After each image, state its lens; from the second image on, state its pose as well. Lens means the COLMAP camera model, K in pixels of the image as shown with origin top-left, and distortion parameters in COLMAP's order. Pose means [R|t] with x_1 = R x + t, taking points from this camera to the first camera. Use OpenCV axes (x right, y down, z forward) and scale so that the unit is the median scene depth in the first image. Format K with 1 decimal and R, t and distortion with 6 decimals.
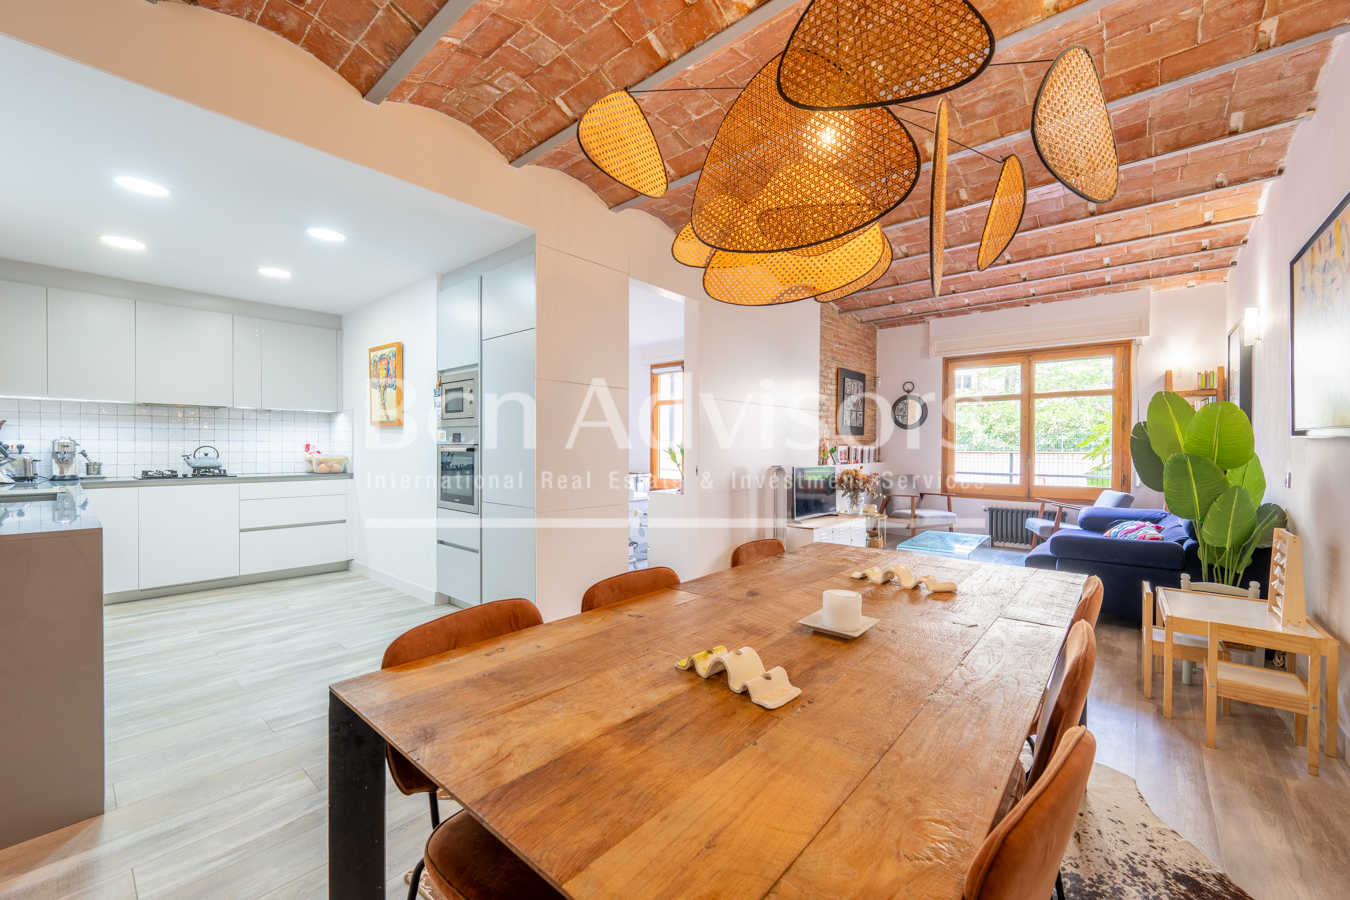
lens RADIAL K [[536.0, 0, 670.9], [0, 536.0, 449.2], [0, 0, 1]] dist [0.002347, -0.000629]
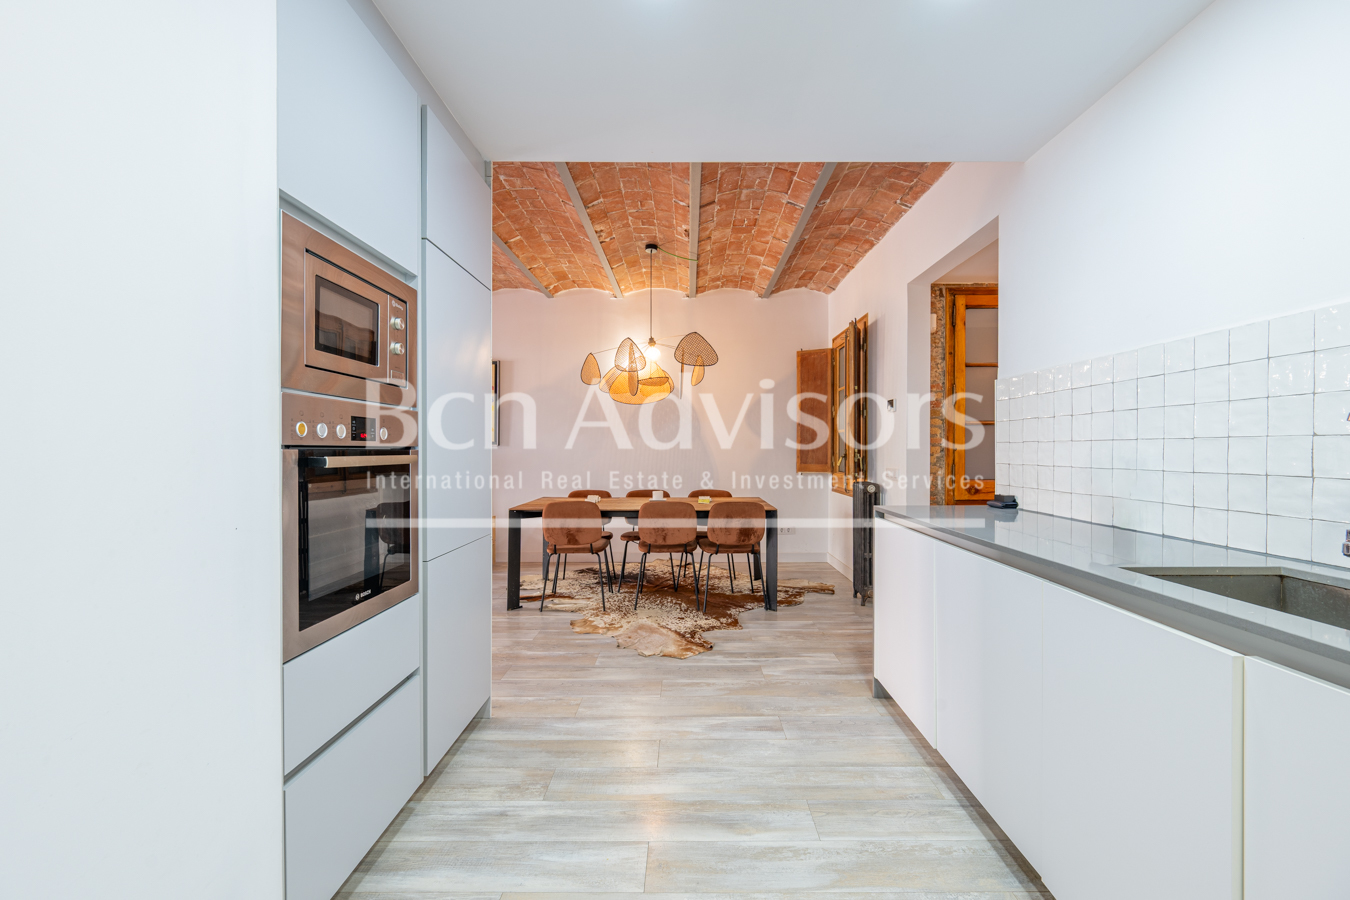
lens RADIAL K [[536.0, 0, 690.1], [0, 536.0, 458.2], [0, 0, 1]] dist [0.002347, -0.000629]
pose [[-0.661269, -0.019116, 0.749905, -0.705003], [-0.002263, 0.999722, 0.023489, -0.009004], [-0.750145, 0.013836, -0.661128, 0.912078]]
